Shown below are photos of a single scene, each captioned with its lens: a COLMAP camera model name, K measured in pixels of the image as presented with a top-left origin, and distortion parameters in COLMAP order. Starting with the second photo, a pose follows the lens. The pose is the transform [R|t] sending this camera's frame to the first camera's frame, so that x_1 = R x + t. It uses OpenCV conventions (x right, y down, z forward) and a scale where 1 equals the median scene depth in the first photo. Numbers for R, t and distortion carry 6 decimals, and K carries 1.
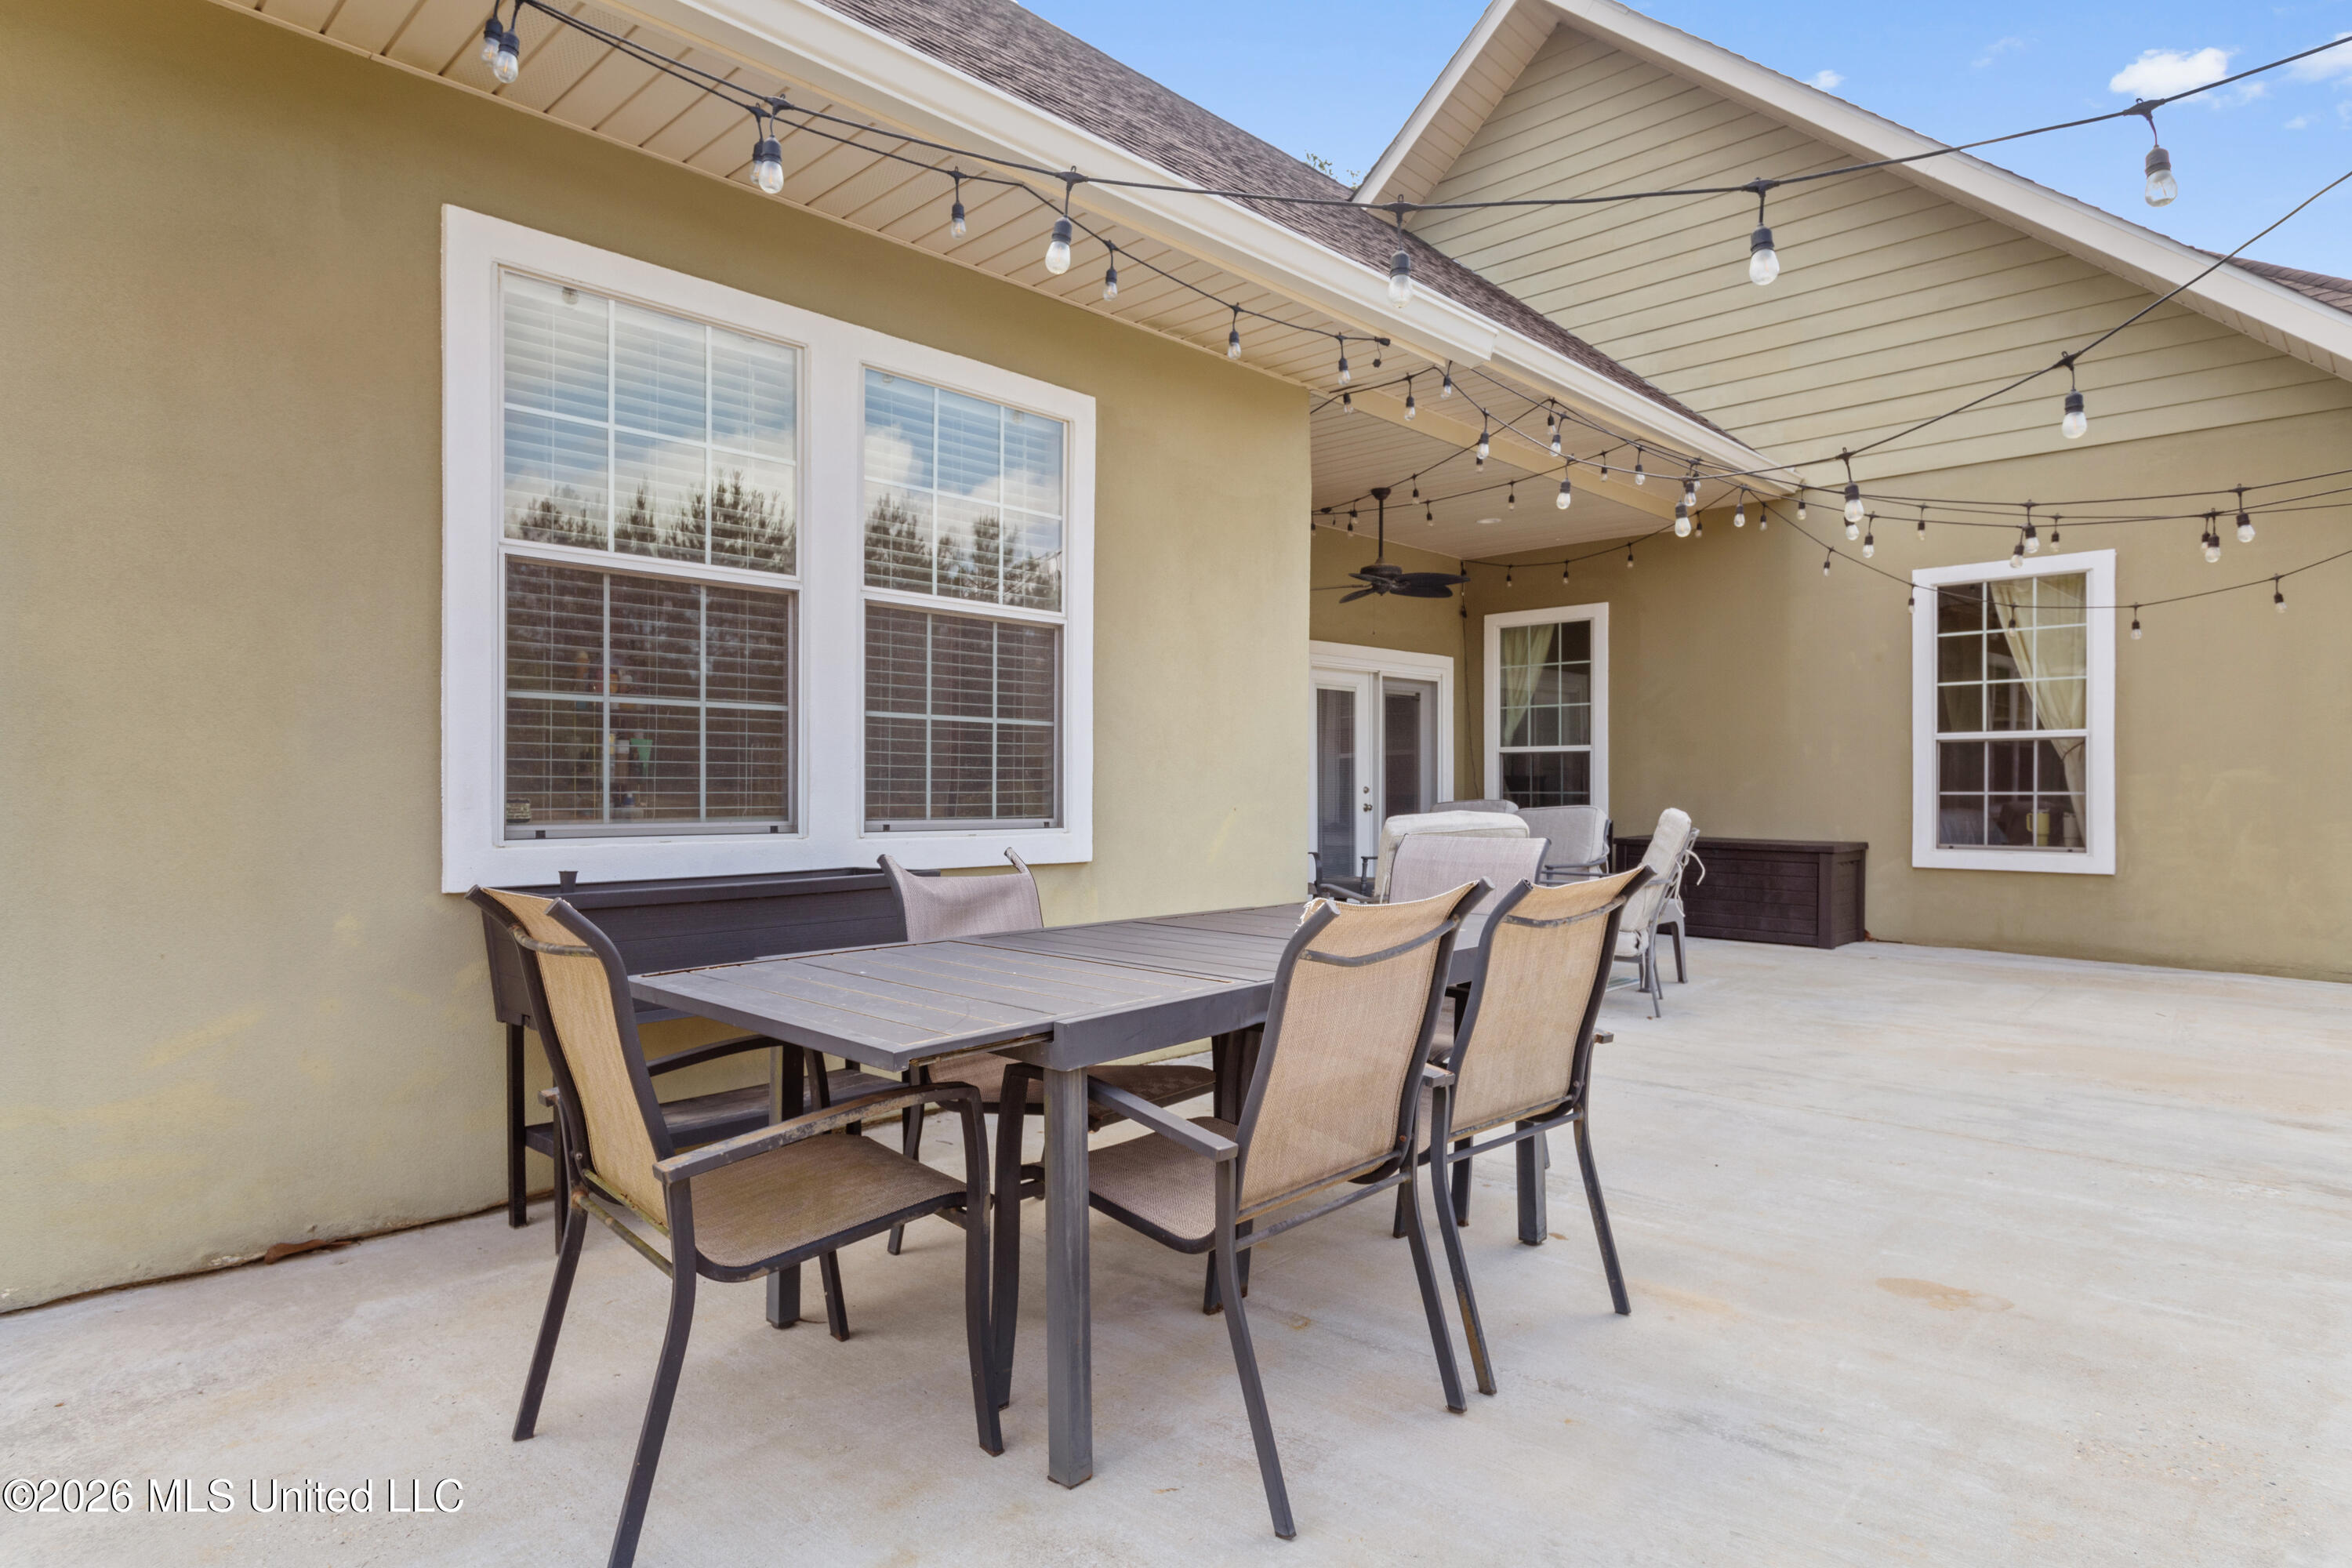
lens RADIAL K [[1300.8, 0, 1172.8], [0, 1300.8, 787.8], [0, 0, 1]] dist [0.005088, -0.000608]
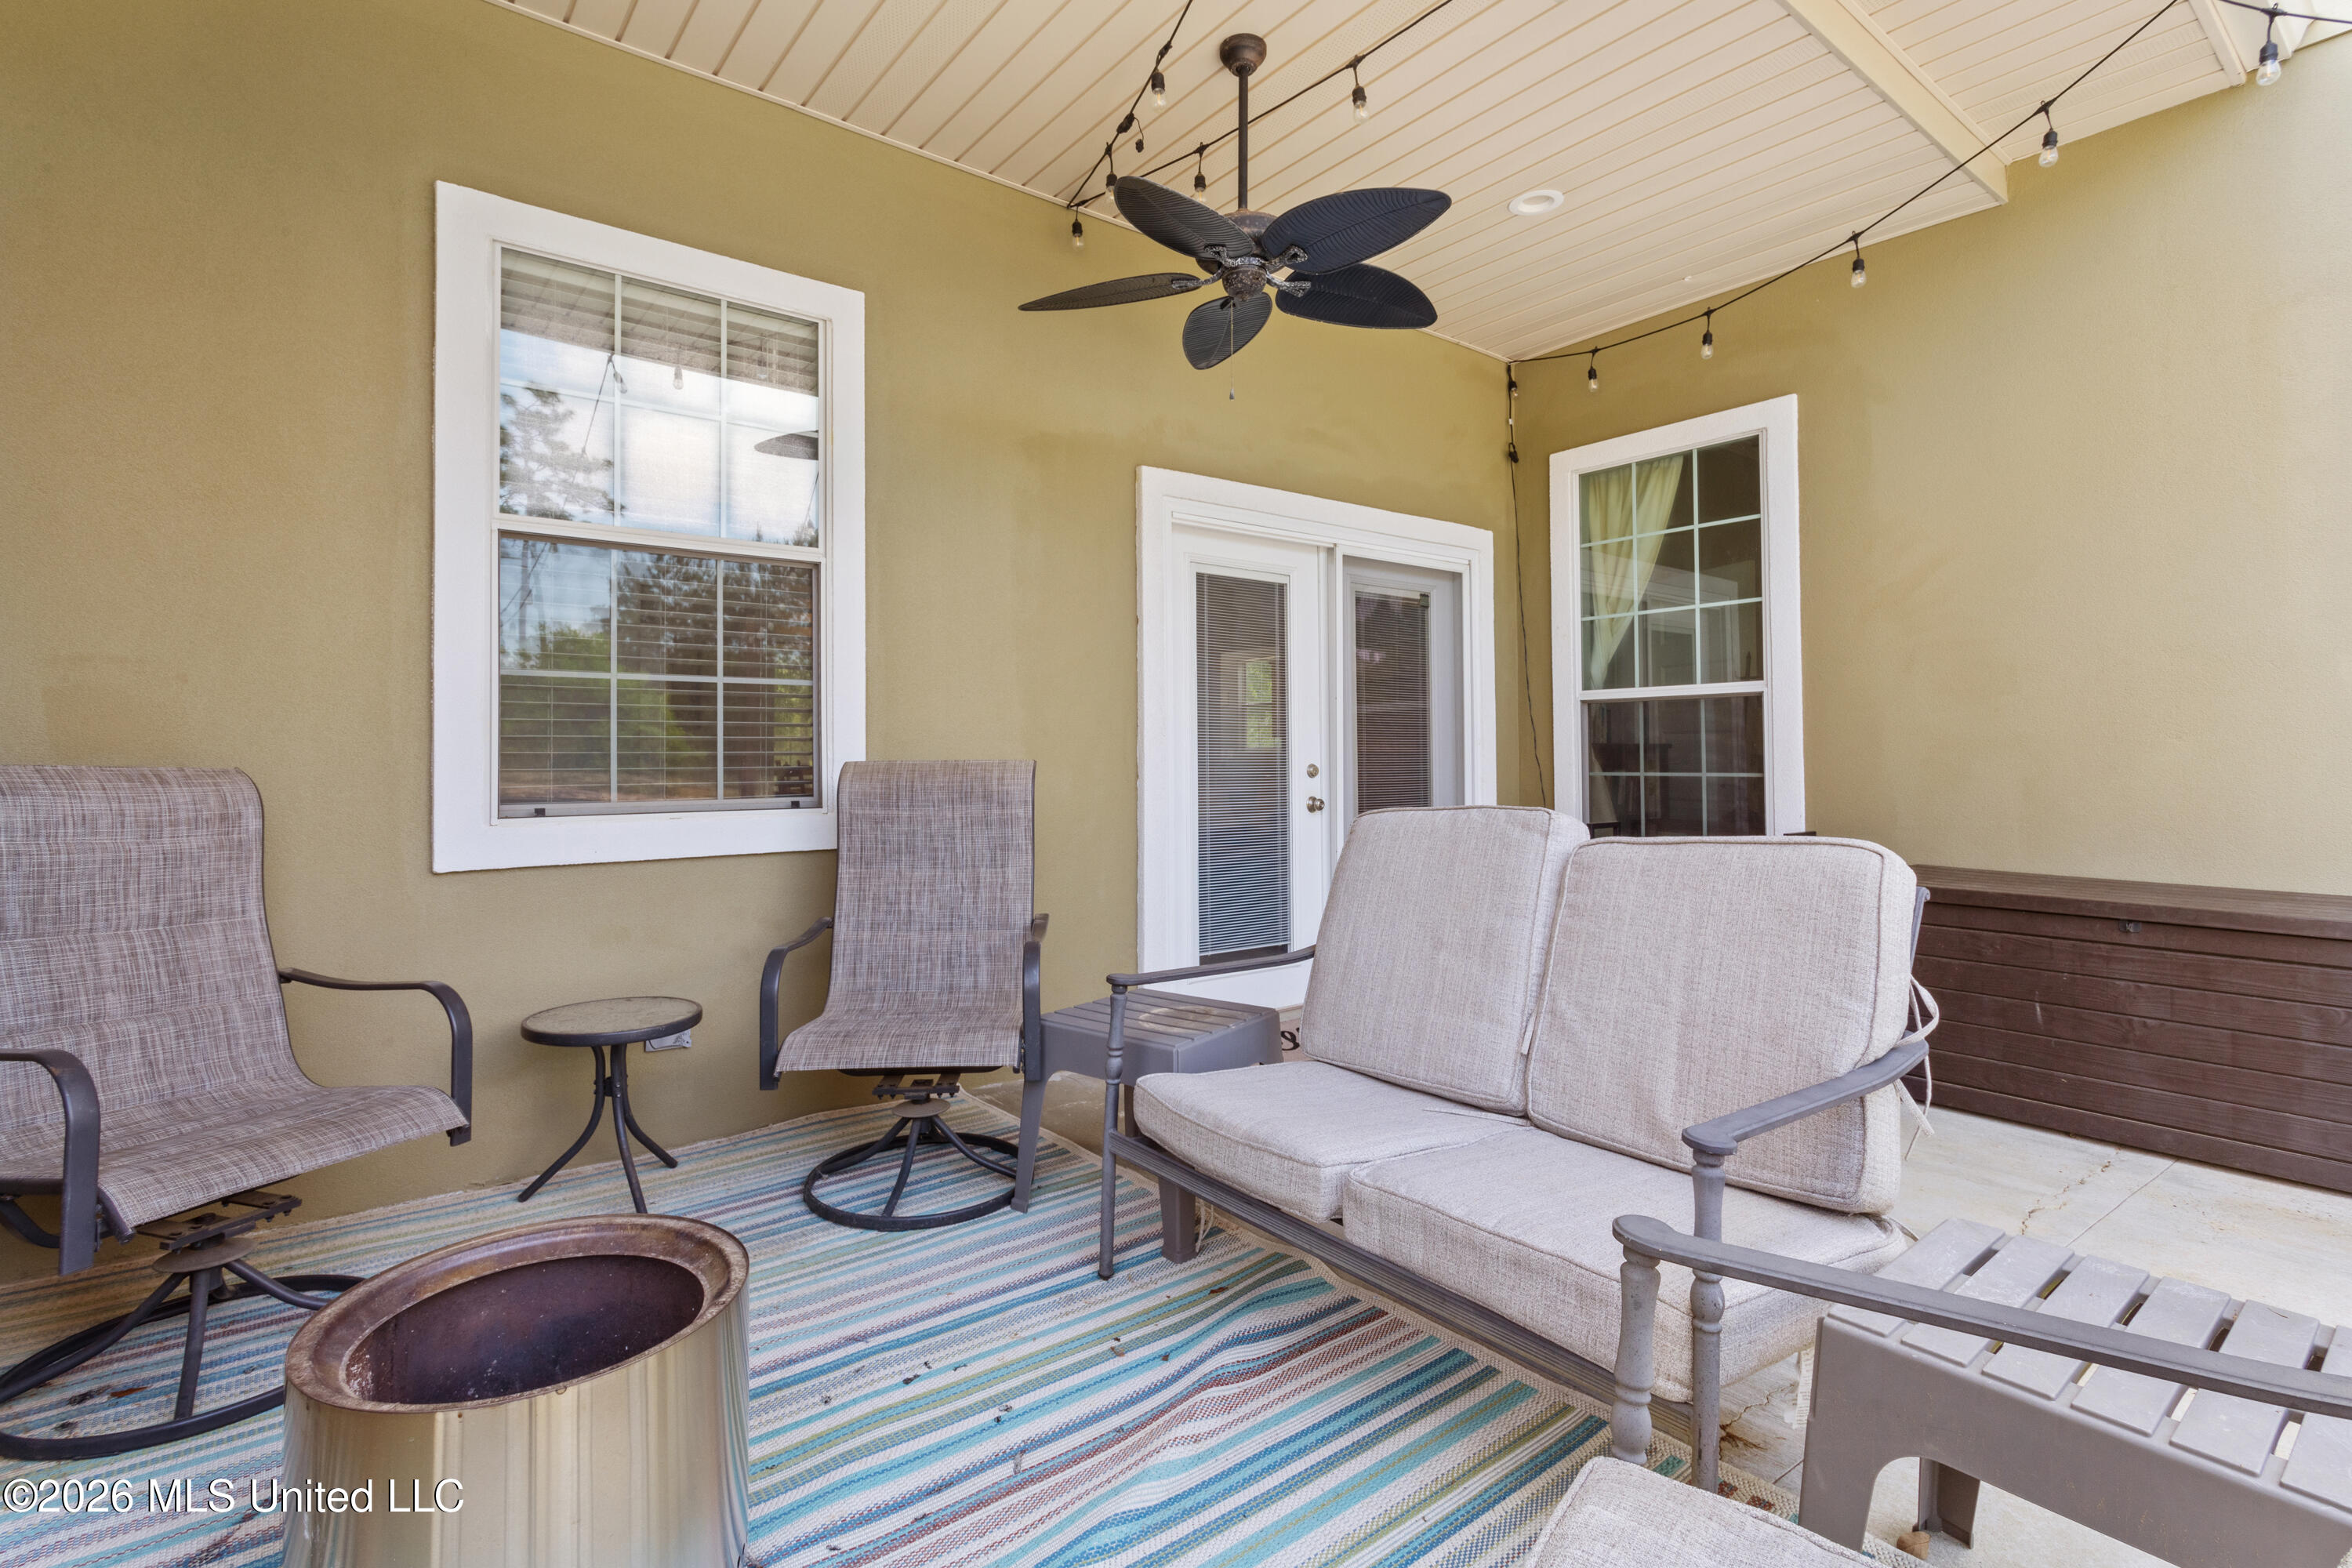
lens RADIAL K [[1101.5, 0, 1139.8], [0, 1101.5, 742.9], [0, 0, 1]] dist [-0.004577, 0.001378]
pose [[0.986719, -0.008410, -0.162220, 0.144921], [0.006534, 0.999906, -0.012091, -0.004613], [0.162306, 0.010871, 0.986681, 0.519351]]
